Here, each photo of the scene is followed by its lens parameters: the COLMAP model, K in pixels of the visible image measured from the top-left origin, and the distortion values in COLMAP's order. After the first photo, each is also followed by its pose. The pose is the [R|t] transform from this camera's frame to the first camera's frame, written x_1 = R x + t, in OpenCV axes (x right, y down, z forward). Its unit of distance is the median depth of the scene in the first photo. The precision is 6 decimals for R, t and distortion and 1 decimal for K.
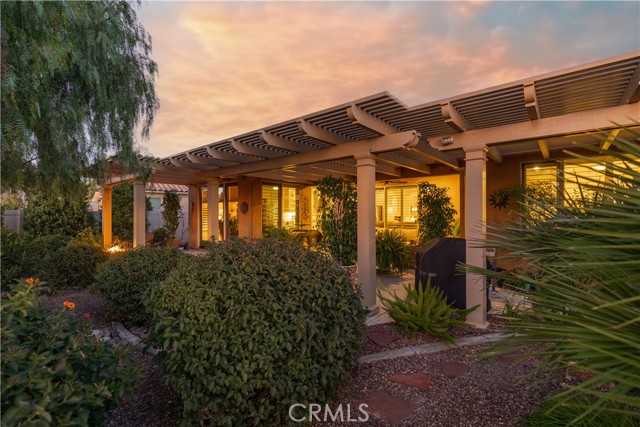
lens RADIAL K [[287.3, 0, 320.0], [0, 287.3, 213.5], [0, 0, 1]] dist [0.000181, 0.000056]
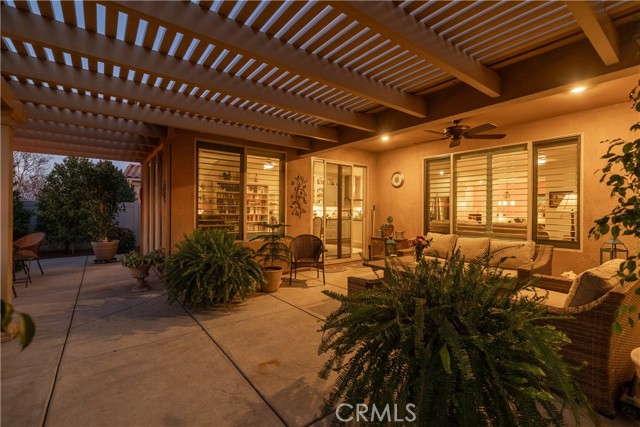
lens RADIAL K [[287.3, 0, 320.0], [0, 287.3, 213.5], [0, 0, 1]] dist [0.000181, 0.000056]
pose [[0.977182, 0.007497, -0.212269, 0.104282], [-0.006128, 0.999956, 0.007107, 0.010638], [0.212313, -0.005643, 0.977185, 0.447914]]
